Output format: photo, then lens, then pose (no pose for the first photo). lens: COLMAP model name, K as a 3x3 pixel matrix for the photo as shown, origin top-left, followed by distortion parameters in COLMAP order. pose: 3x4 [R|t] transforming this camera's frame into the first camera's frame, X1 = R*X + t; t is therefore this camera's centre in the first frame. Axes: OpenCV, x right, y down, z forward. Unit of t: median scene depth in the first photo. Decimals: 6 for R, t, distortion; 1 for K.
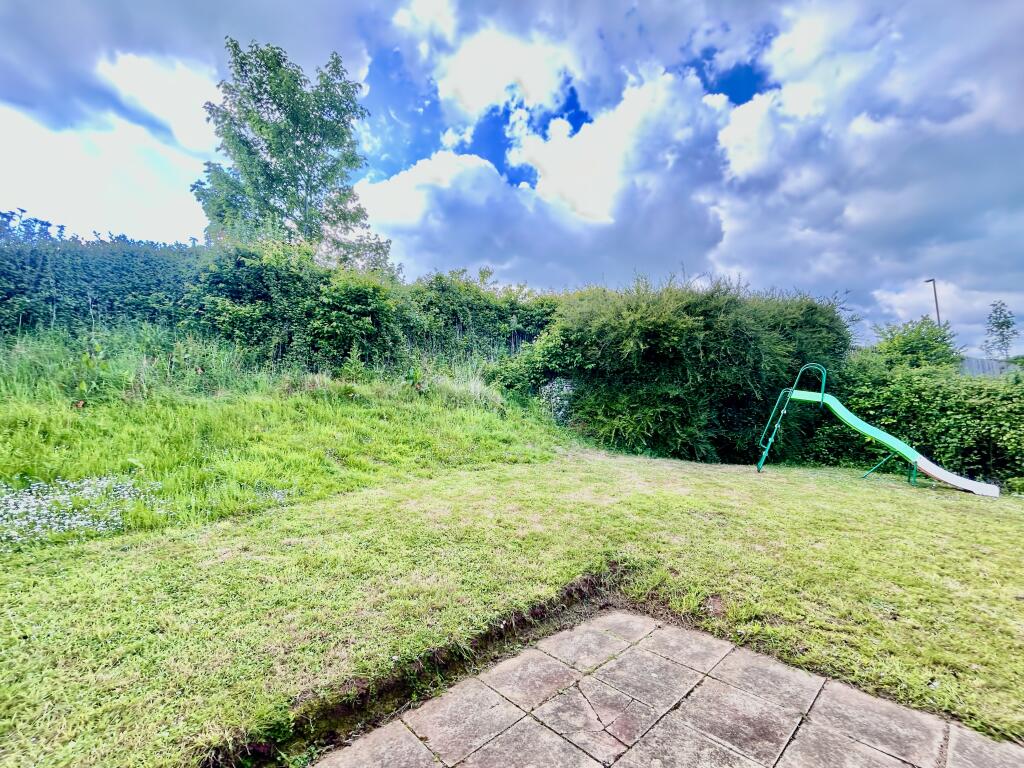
lens RADIAL K [[418.3, 0, 510.8], [0, 418.3, 382.0], [0, 0, 1]] dist [0.000053, 0.000228]
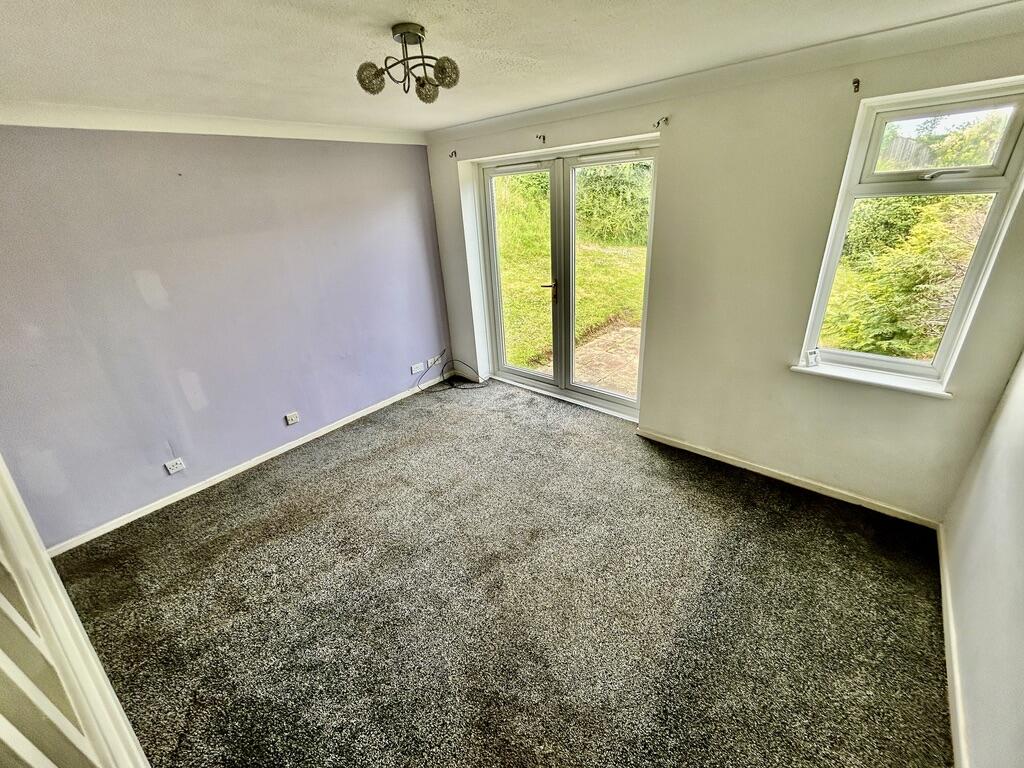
lens RADIAL K [[418.3, 0, 510.8], [0, 418.3, 382.0], [0, 0, 1]] dist [0.000053, 0.000228]
pose [[0.993650, -0.056236, 0.097449, -0.213063], [0.000594, 0.868737, 0.495273, -0.120625], [-0.112510, -0.492070, 0.863254, -0.376865]]
